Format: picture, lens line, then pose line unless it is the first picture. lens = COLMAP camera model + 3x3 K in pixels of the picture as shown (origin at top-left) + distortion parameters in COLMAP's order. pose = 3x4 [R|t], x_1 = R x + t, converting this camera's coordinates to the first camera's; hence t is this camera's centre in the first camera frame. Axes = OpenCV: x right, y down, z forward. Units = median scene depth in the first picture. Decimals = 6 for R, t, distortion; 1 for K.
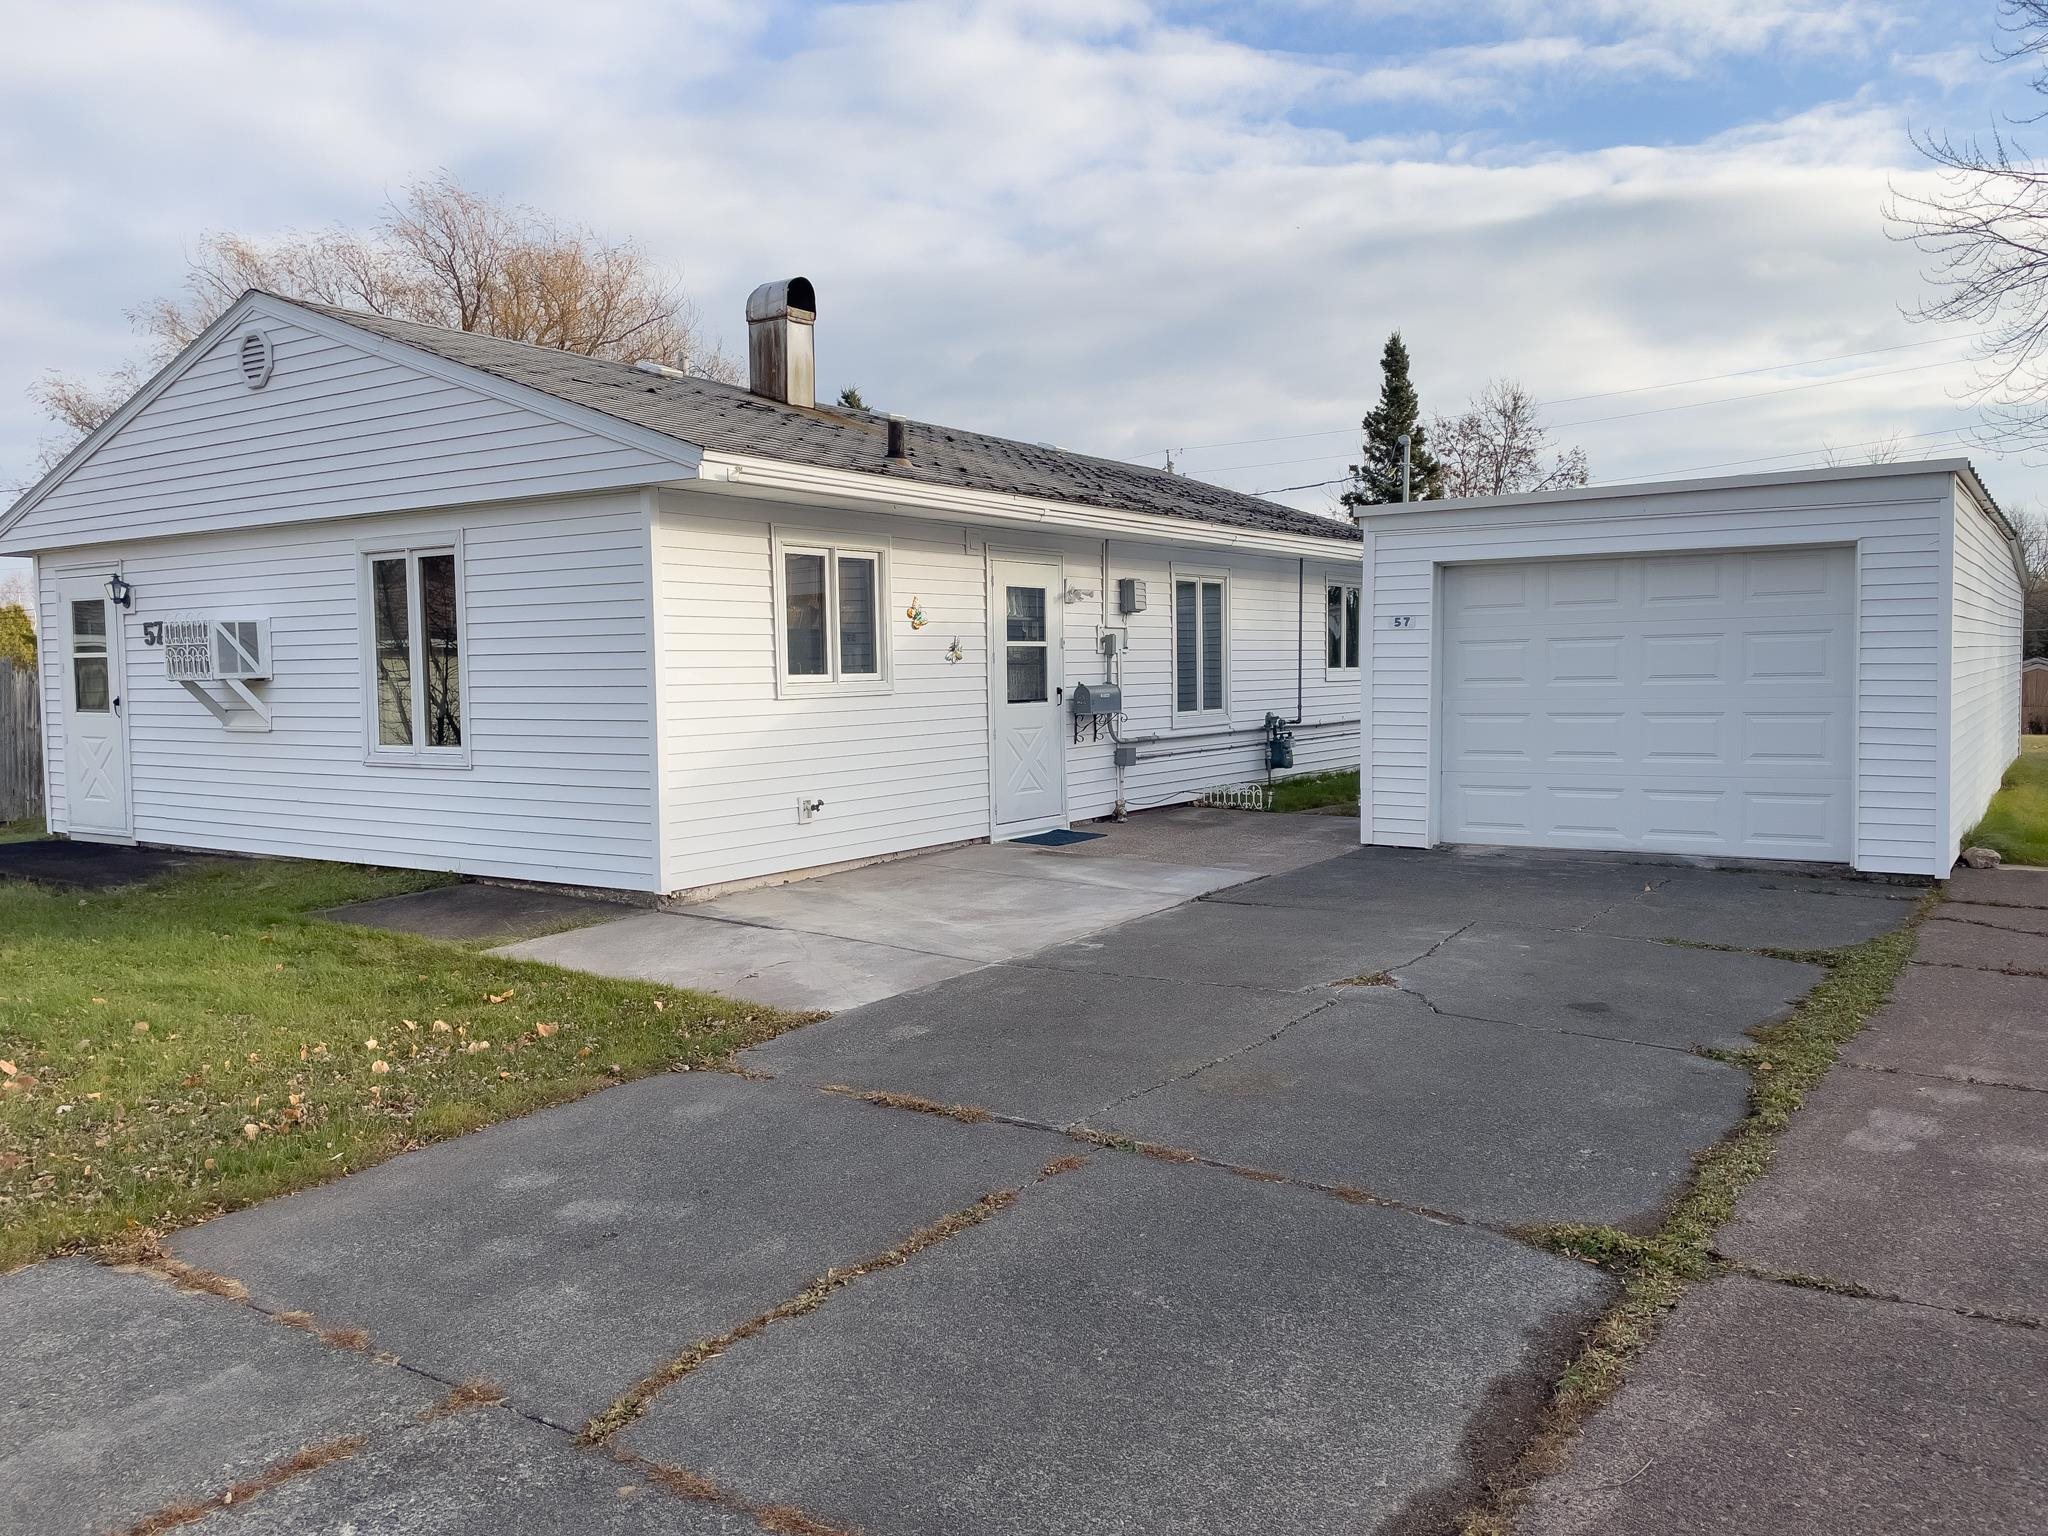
lens RADIAL K [[1523.3, 0, 1024.0], [0, 1523.3, 768.0], [0, 0, 1]] dist [0.099214, -0.134788]
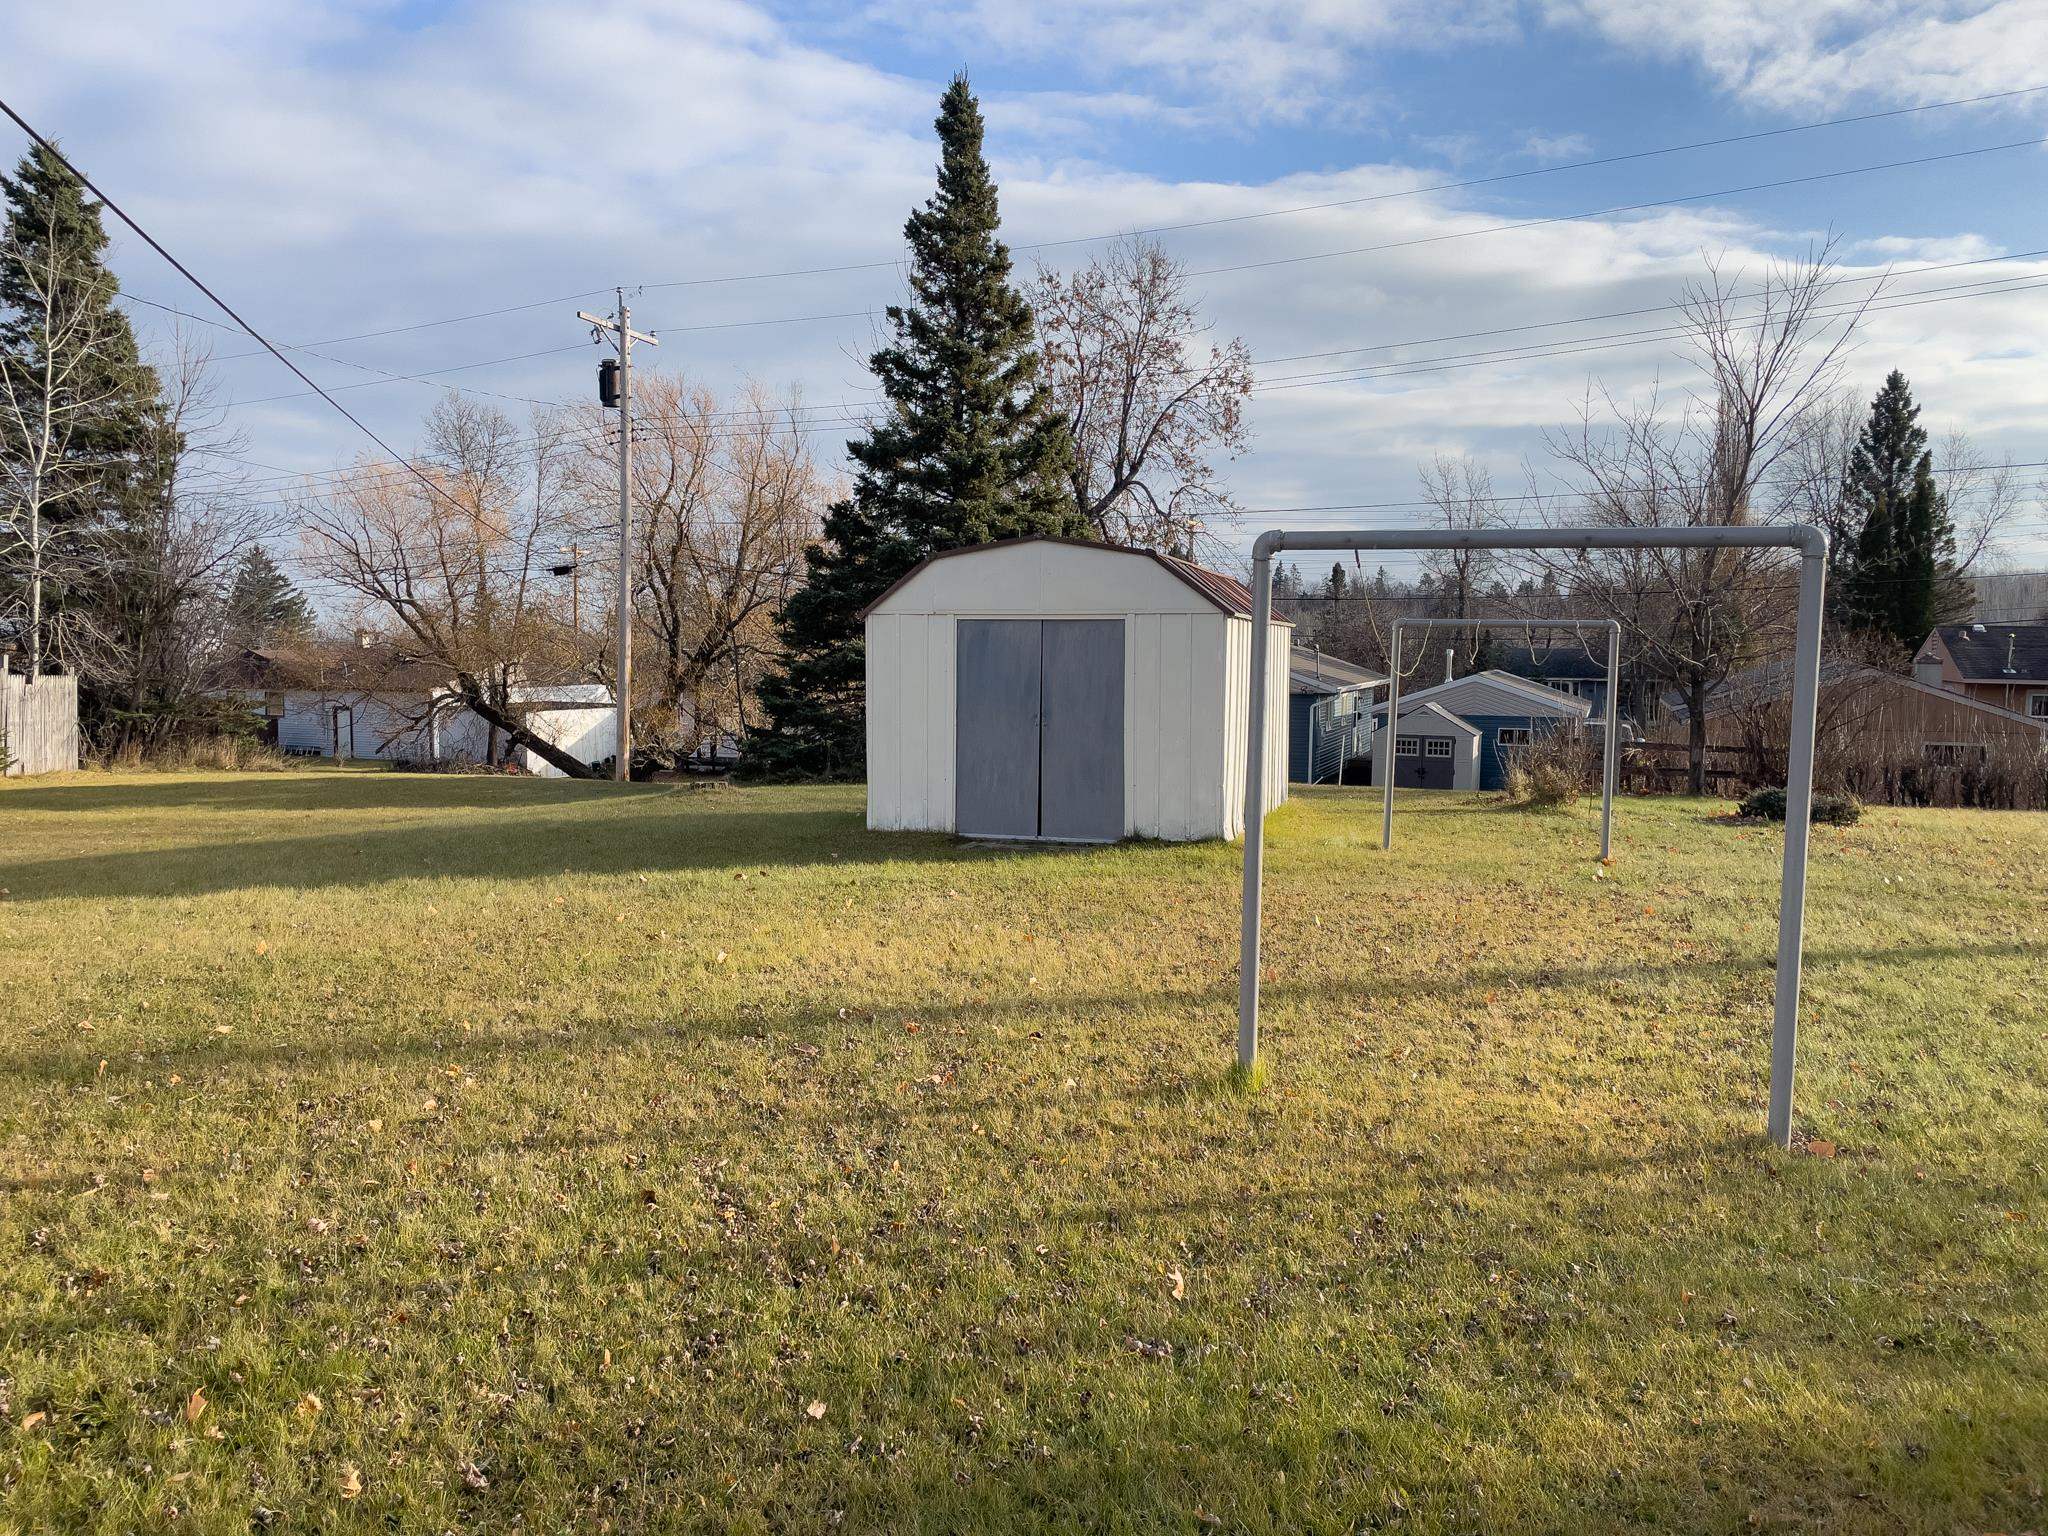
lens RADIAL K [[1523.3, 0, 1024.0], [0, 1523.3, 768.0], [0, 0, 1]] dist [0.099214, -0.134788]
pose [[0.973854, 0.005986, 0.227095, 0.422371], [-0.010860, 0.999737, 0.020219, -0.108732], [-0.226914, -0.022157, 0.973663, 1.334409]]
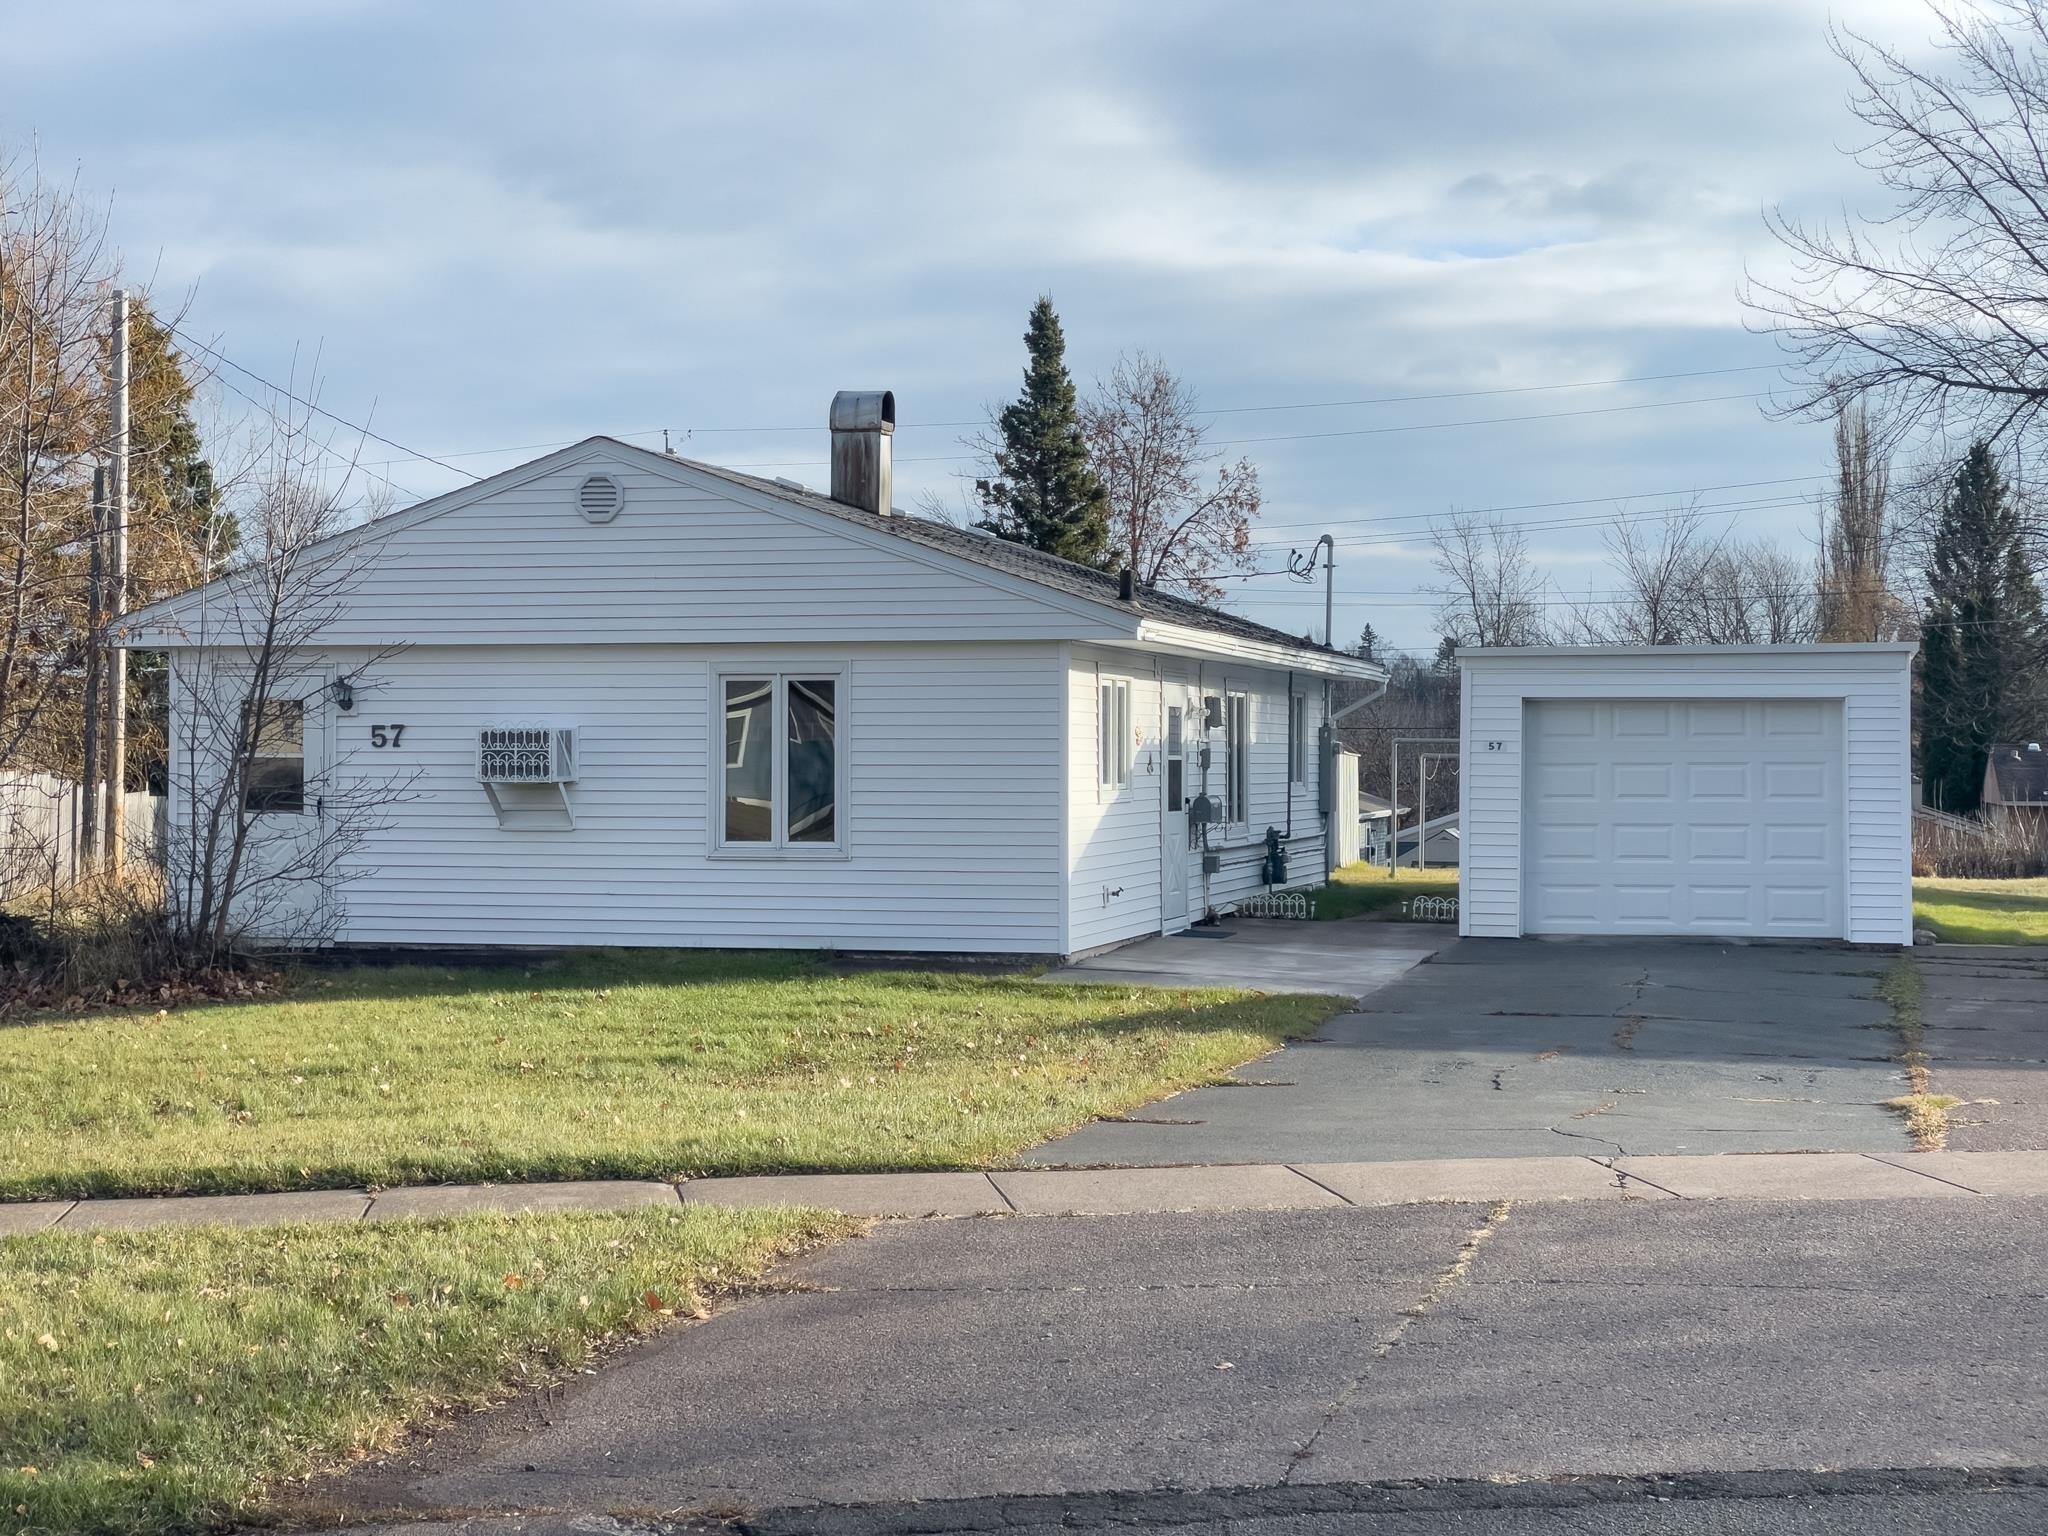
lens RADIAL K [[3089.3, 0, 1024.0], [0, 3089.3, 768.0], [0, 0, 1]] dist [0.151471, 0.046574]
pose [[0.941018, 0.015380, 0.338006, -0.739257], [0.007008, 0.997866, -0.064915, 0.060696], [-0.338283, 0.063455, 0.938902, -0.918108]]
